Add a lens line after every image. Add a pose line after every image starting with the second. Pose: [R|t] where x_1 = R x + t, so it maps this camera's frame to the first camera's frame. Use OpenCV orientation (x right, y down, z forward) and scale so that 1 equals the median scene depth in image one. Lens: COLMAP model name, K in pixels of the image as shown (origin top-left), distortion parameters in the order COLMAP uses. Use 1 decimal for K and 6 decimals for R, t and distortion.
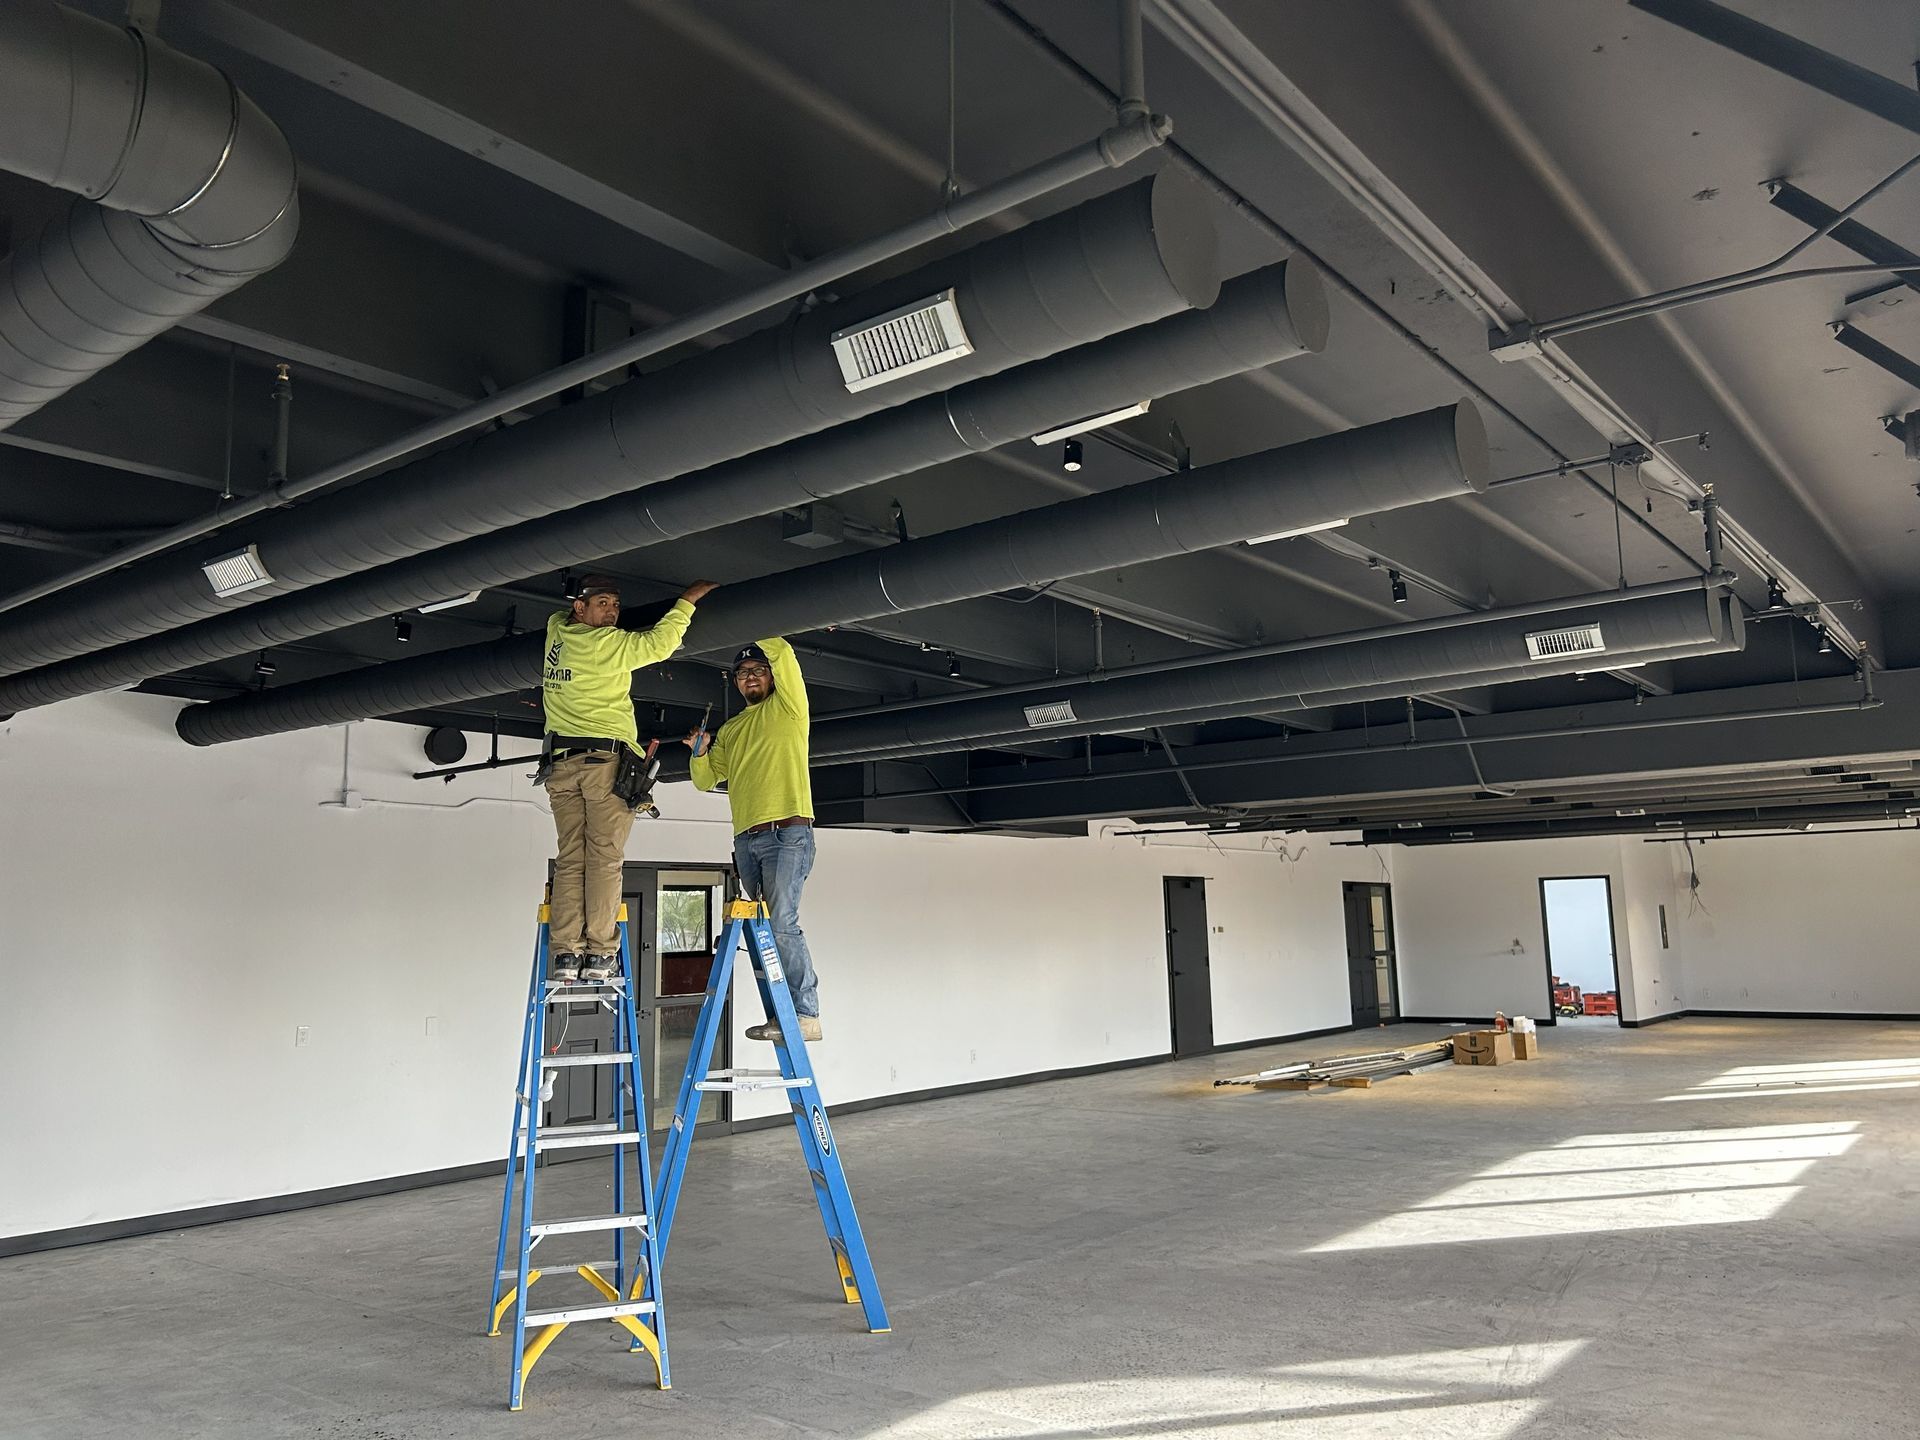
lens RADIAL K [[1443.2, 0, 961.2], [0, 1443.2, 715.3], [0, 0, 1]] dist [0.008595, -0.003072]
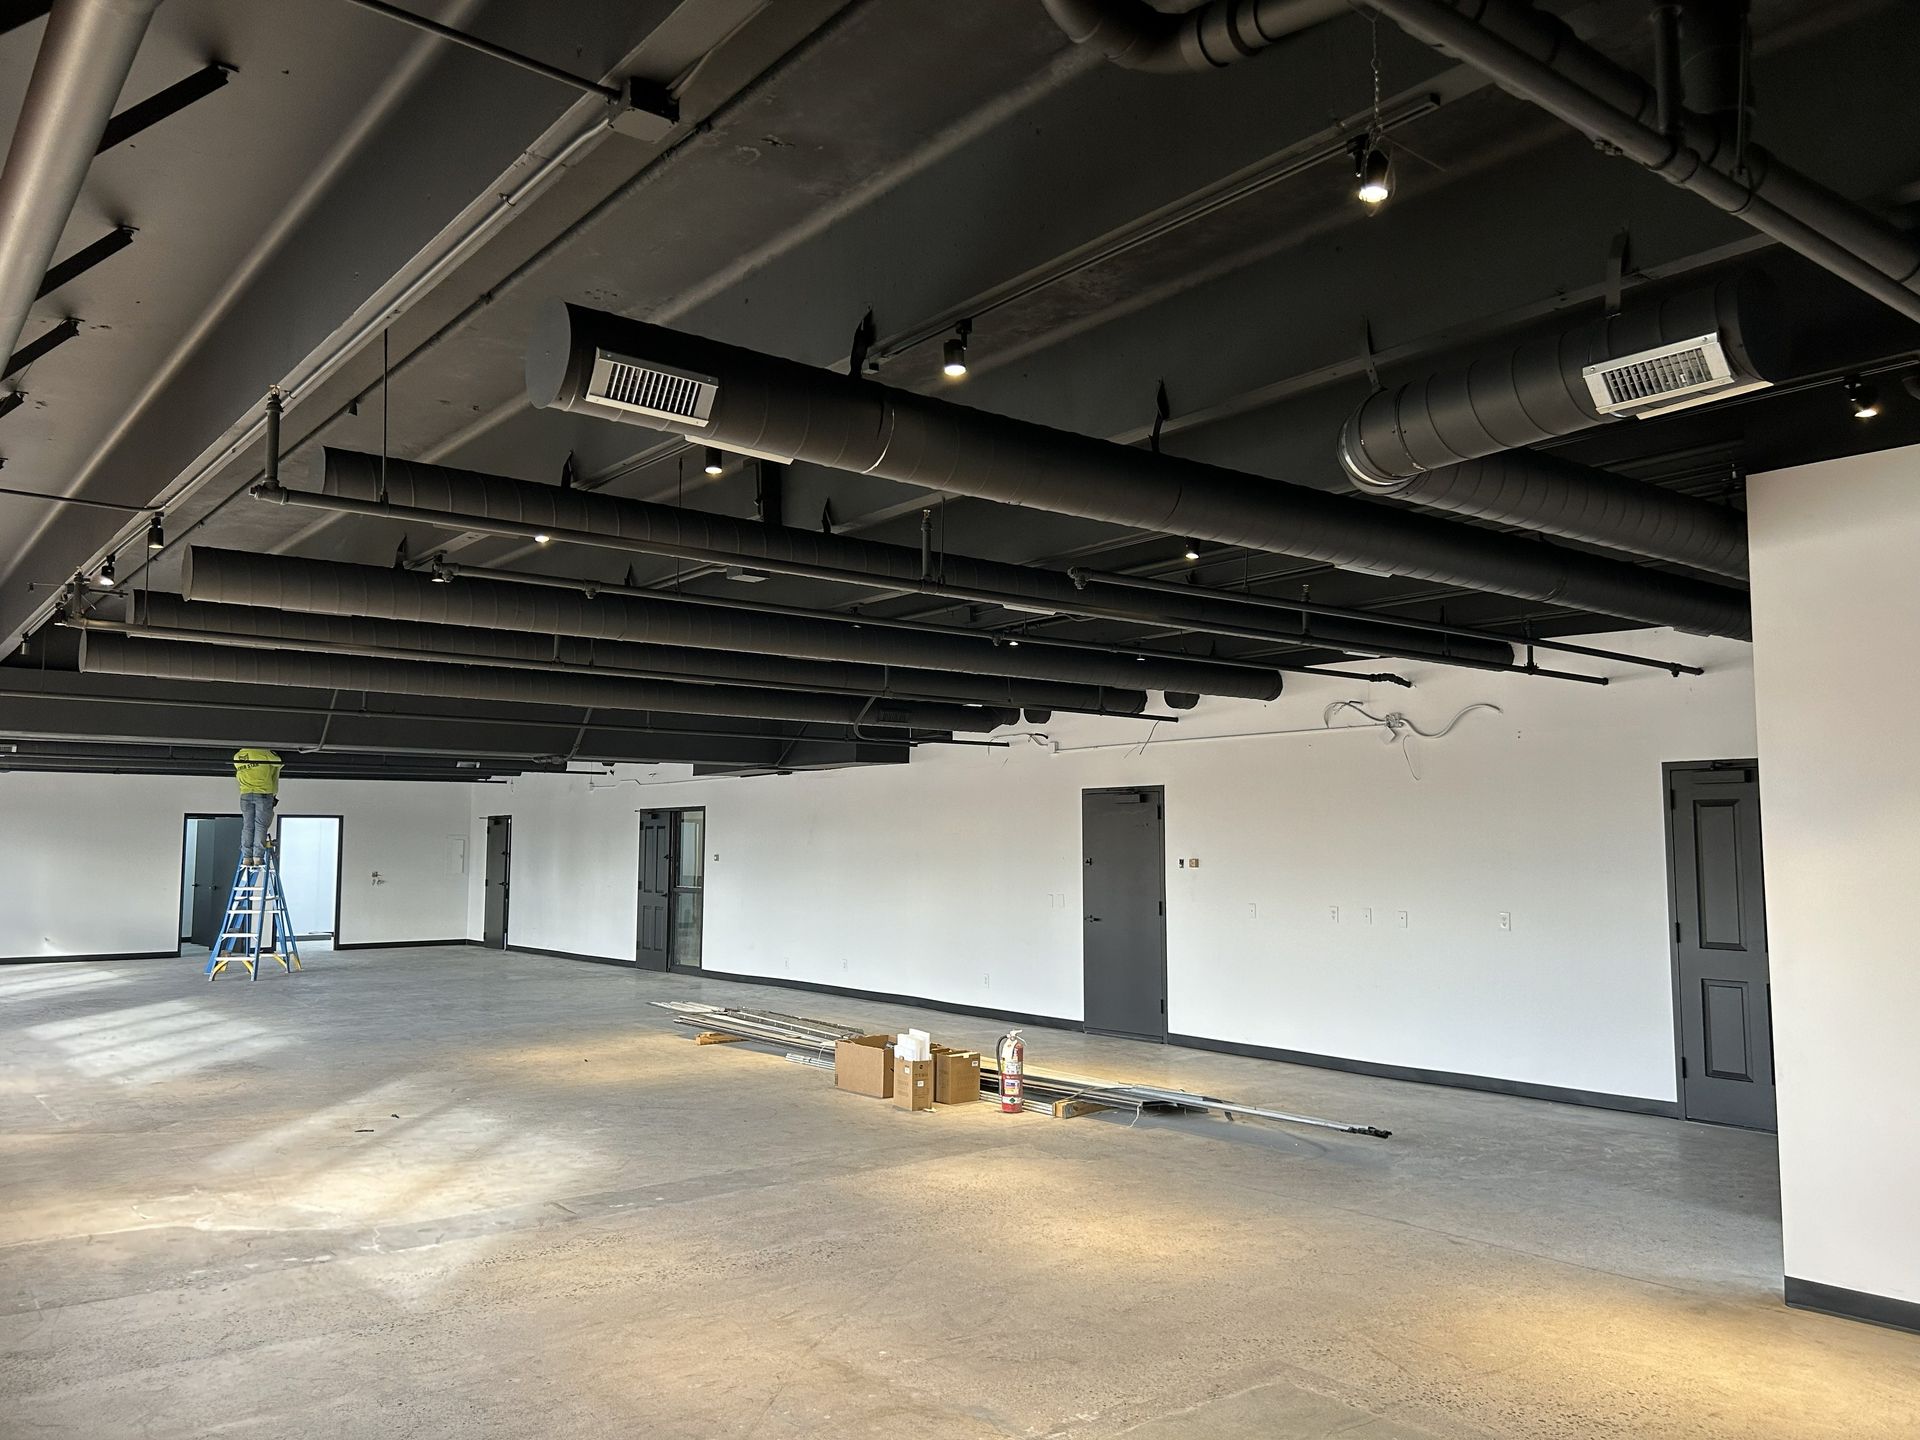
lens RADIAL K [[1443.2, 0, 960.2], [0, 1443.2, 720.2], [0, 0, 1]] dist [0.008595, -0.003072]
pose [[-0.206076, -0.071446, -0.975924, 0.890333], [0.139551, 0.984991, -0.101578, 0.142328], [0.968534, -0.157124, -0.193013, 1.082075]]
